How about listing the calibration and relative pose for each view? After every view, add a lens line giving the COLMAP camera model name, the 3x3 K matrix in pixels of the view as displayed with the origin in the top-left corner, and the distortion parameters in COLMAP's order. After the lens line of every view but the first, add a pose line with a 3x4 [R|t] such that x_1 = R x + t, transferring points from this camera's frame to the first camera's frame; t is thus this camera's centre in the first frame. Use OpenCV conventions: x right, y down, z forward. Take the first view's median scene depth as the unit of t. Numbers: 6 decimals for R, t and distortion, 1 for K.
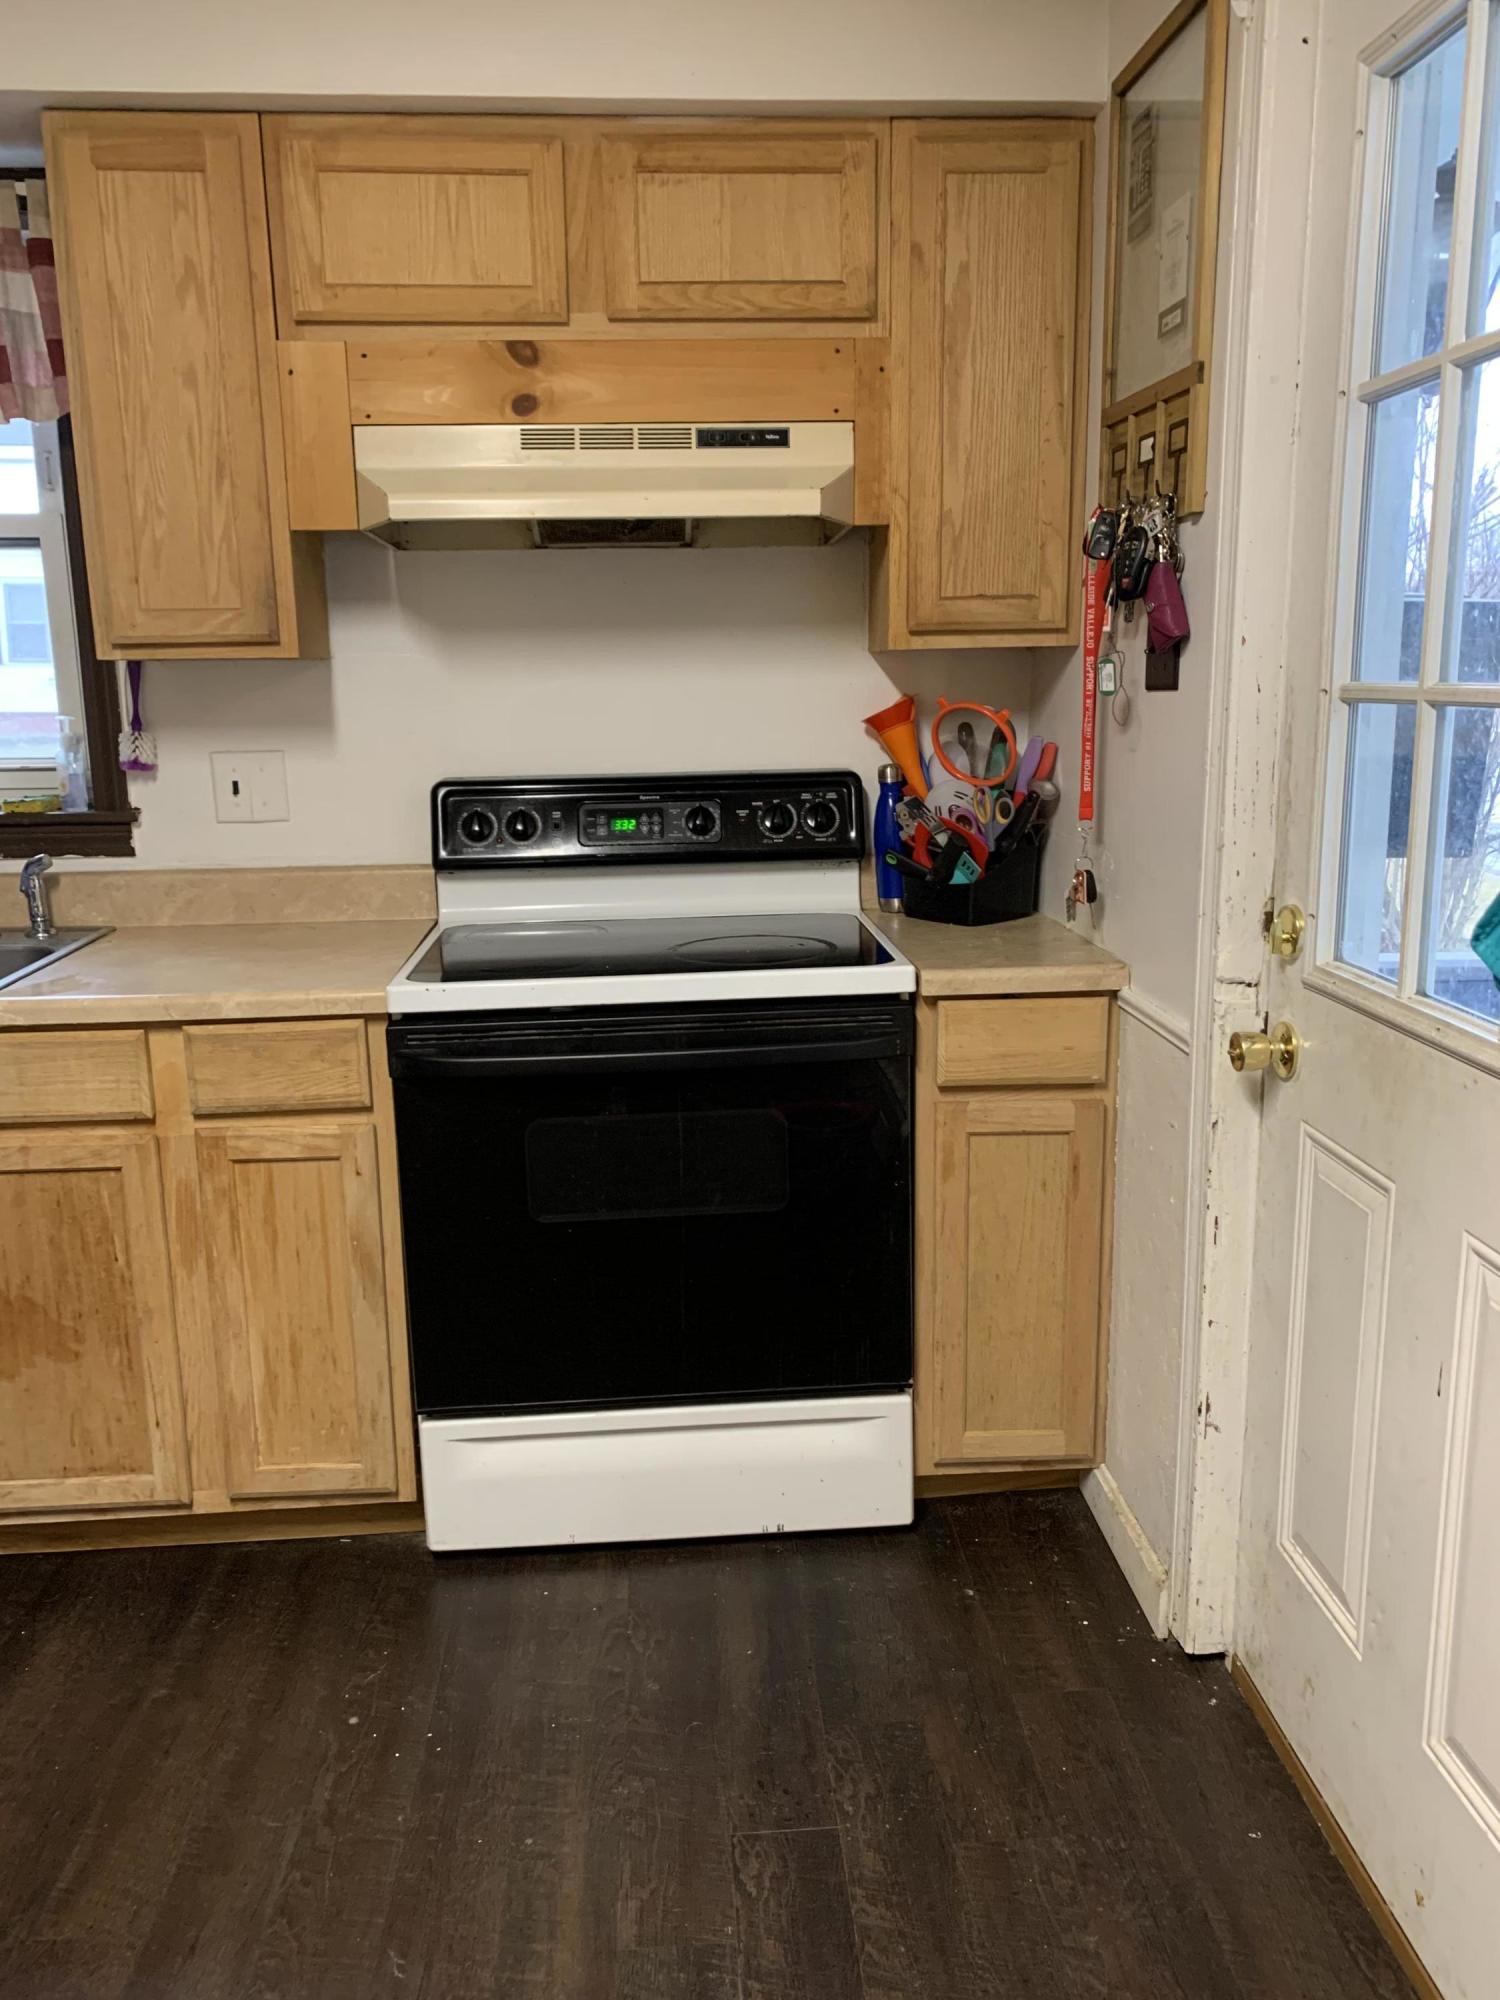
lens RADIAL K [[1538.3, 0, 758.6], [0, 1538.3, 1000.8], [0, 0, 1]] dist [0.087053, -0.160907]
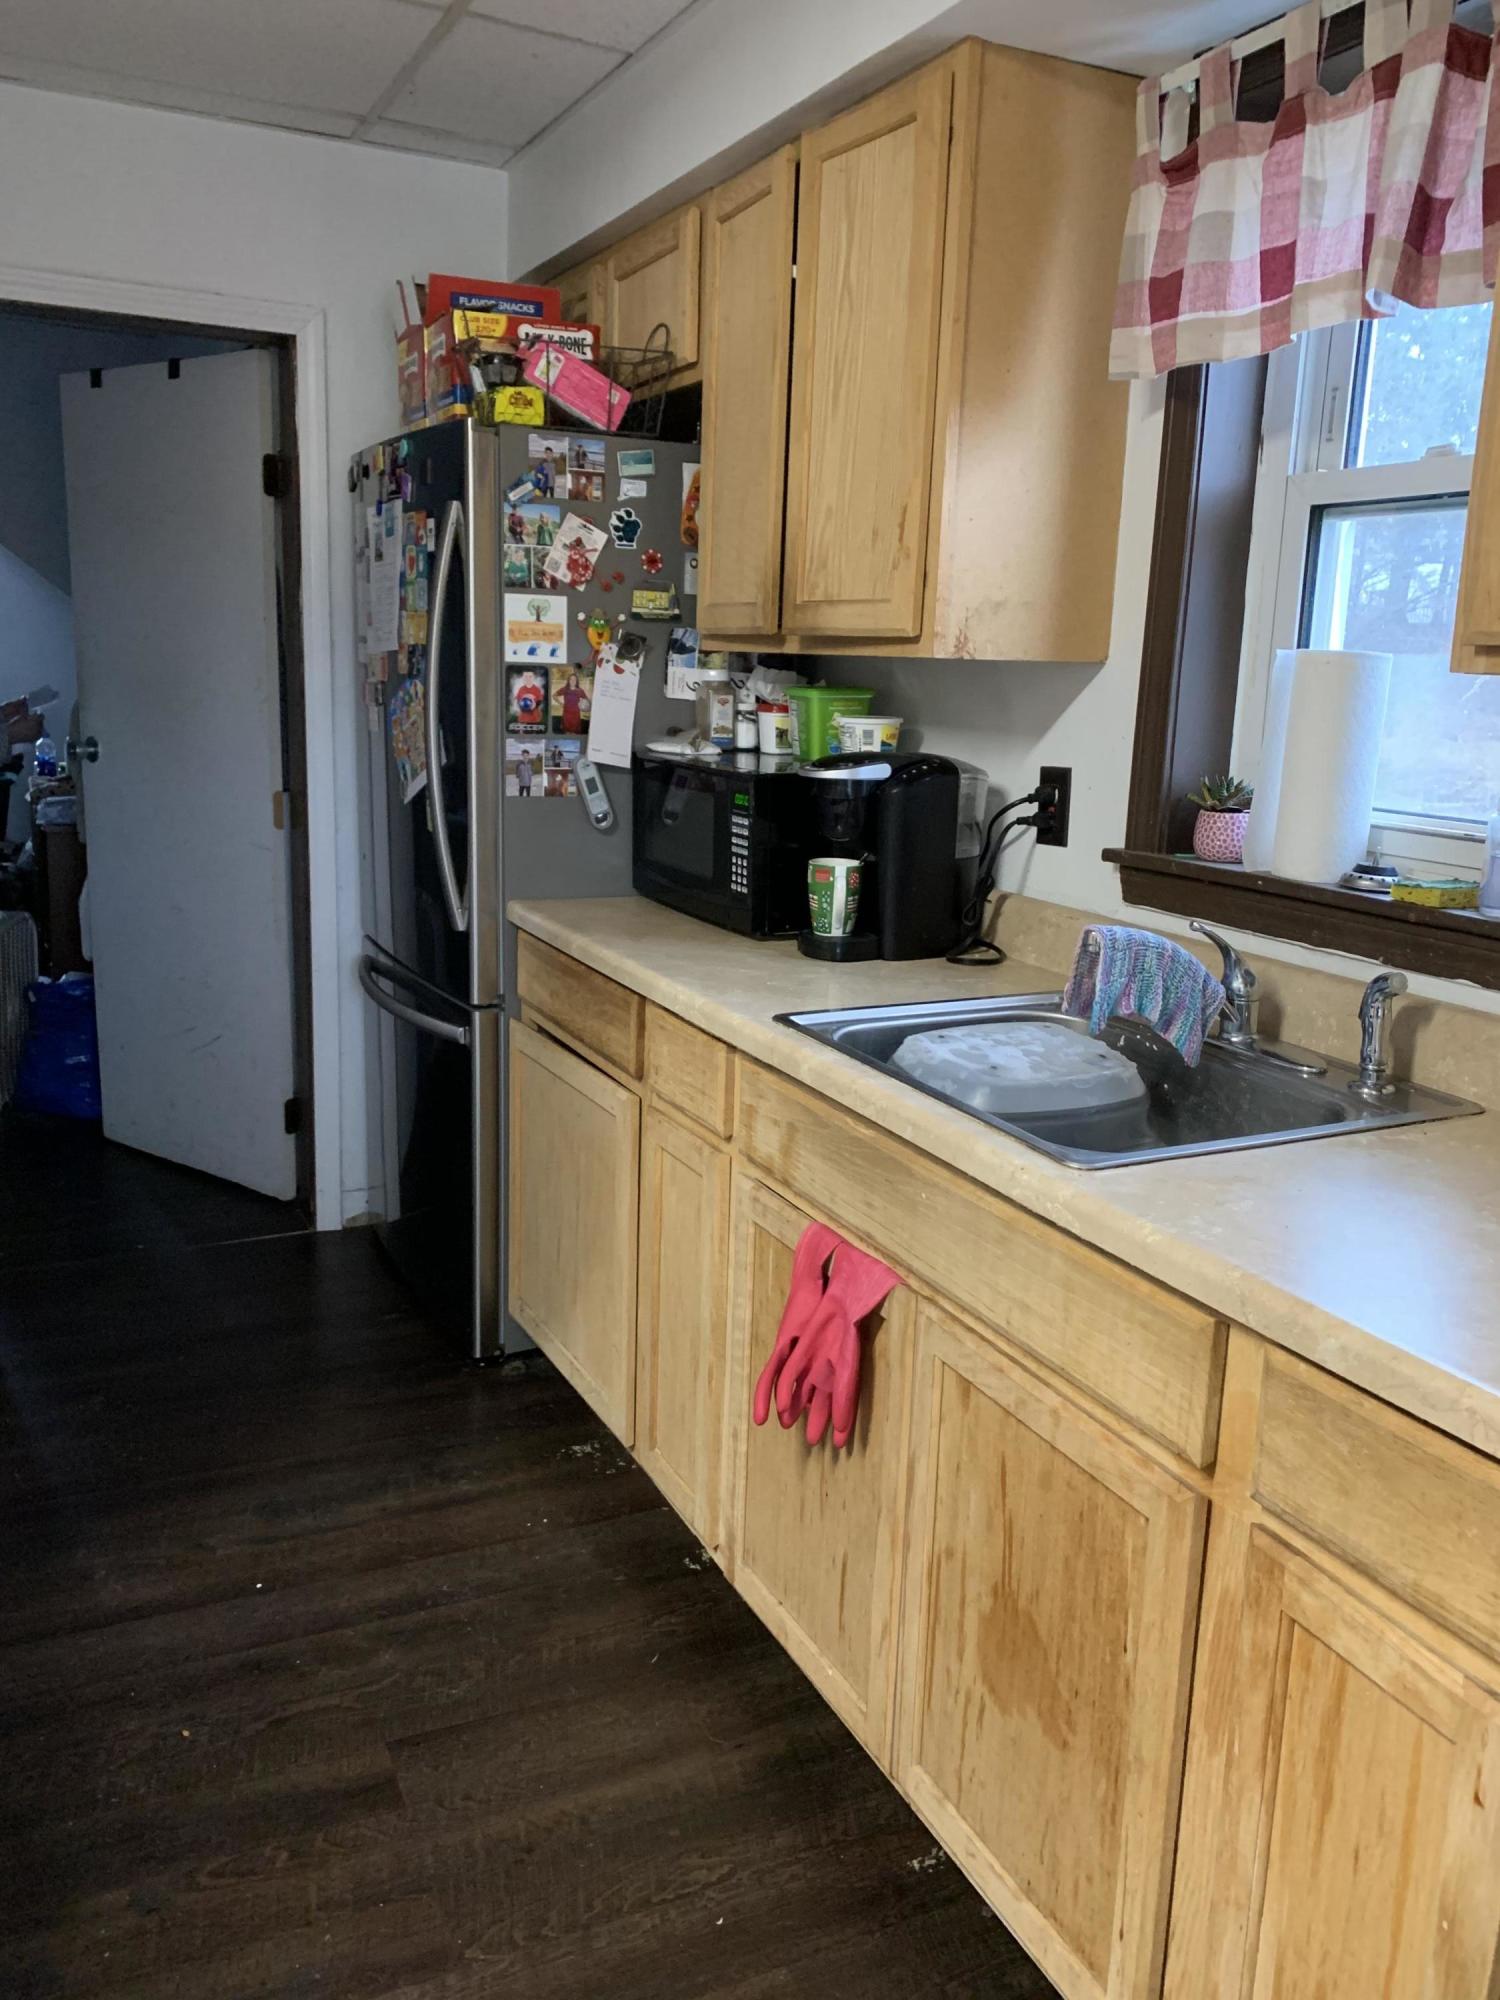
lens RADIAL K [[1527.0, 0, 777.2], [0, 1527.0, 994.8], [0, 0, 1]] dist [0.004802, -0.003653]
pose [[0.386443, 0.217239, -0.896364, 0.012506], [-0.233181, 0.963304, 0.132933, -0.121181], [0.892350, 0.157644, 0.422918, 0.558431]]
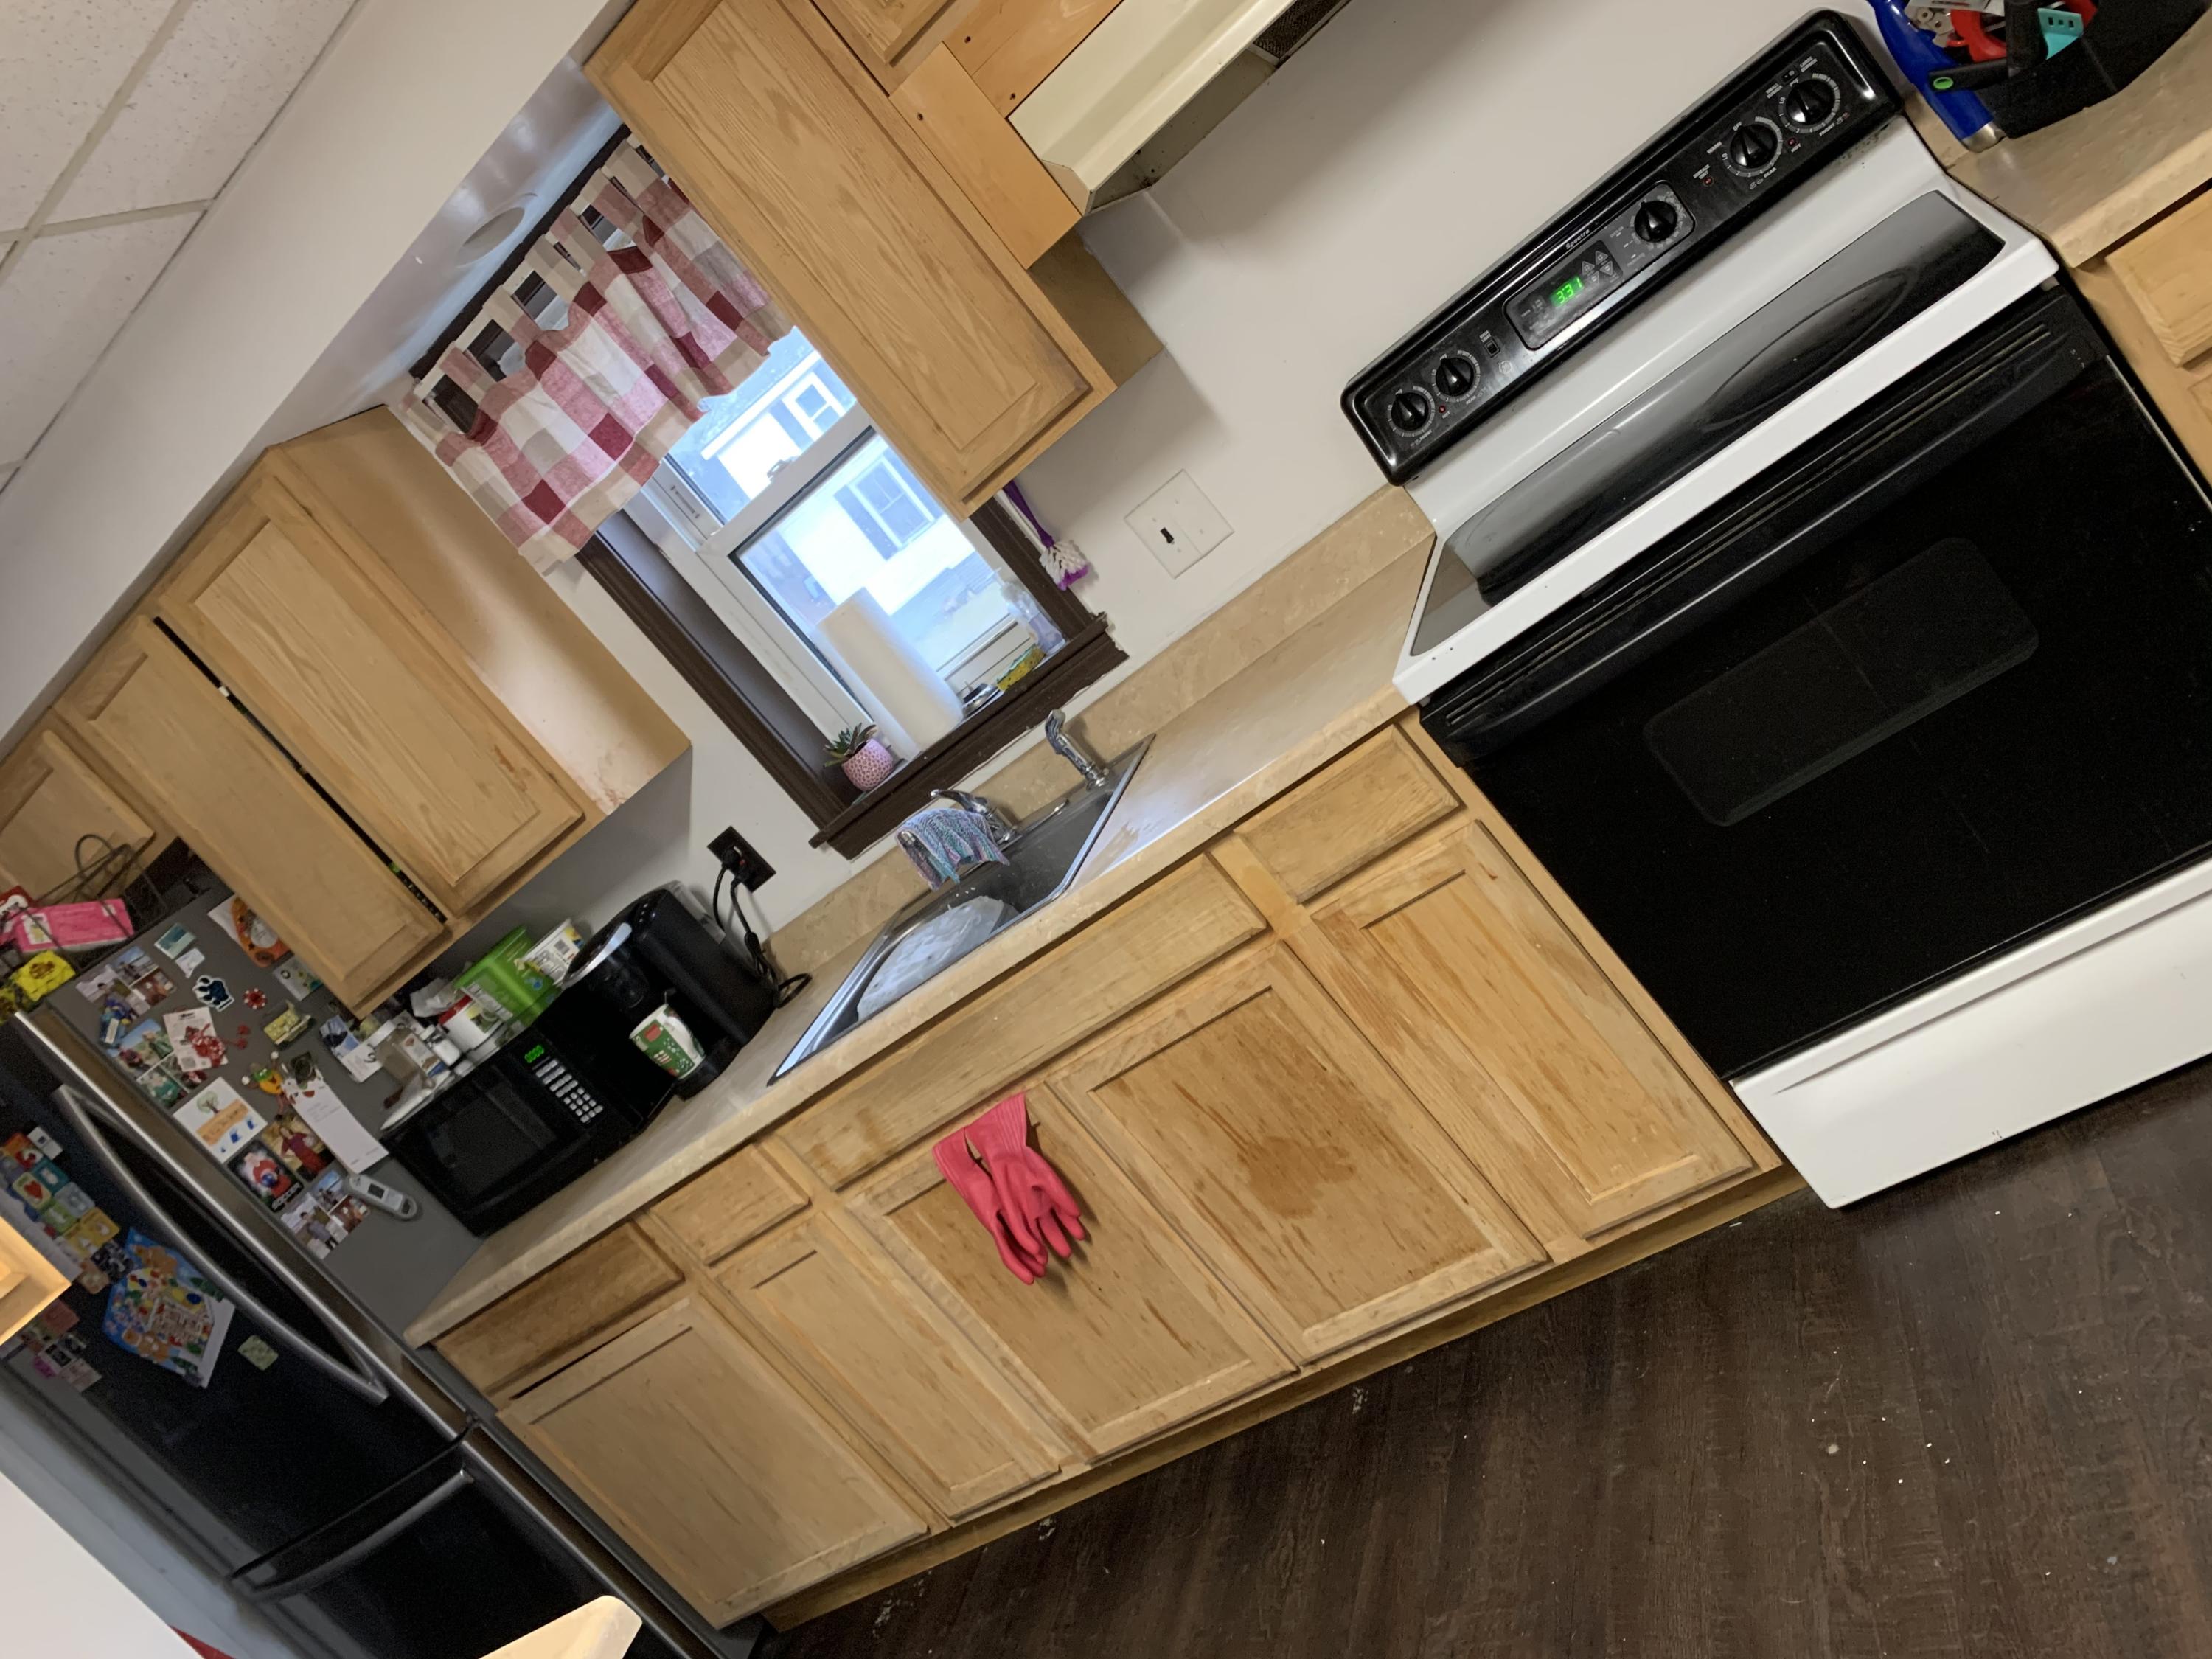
lens RADIAL K [[1701.3, 0, 1105.7], [0, 1701.3, 817.7], [0, 0, 1]] dist [0.087053, -0.160907]
pose [[0.713317, -0.459119, -0.529518, 0.090303], [0.548131, 0.836287, 0.013288, -0.039609], [0.436728, -0.299724, 0.848195, 0.129058]]
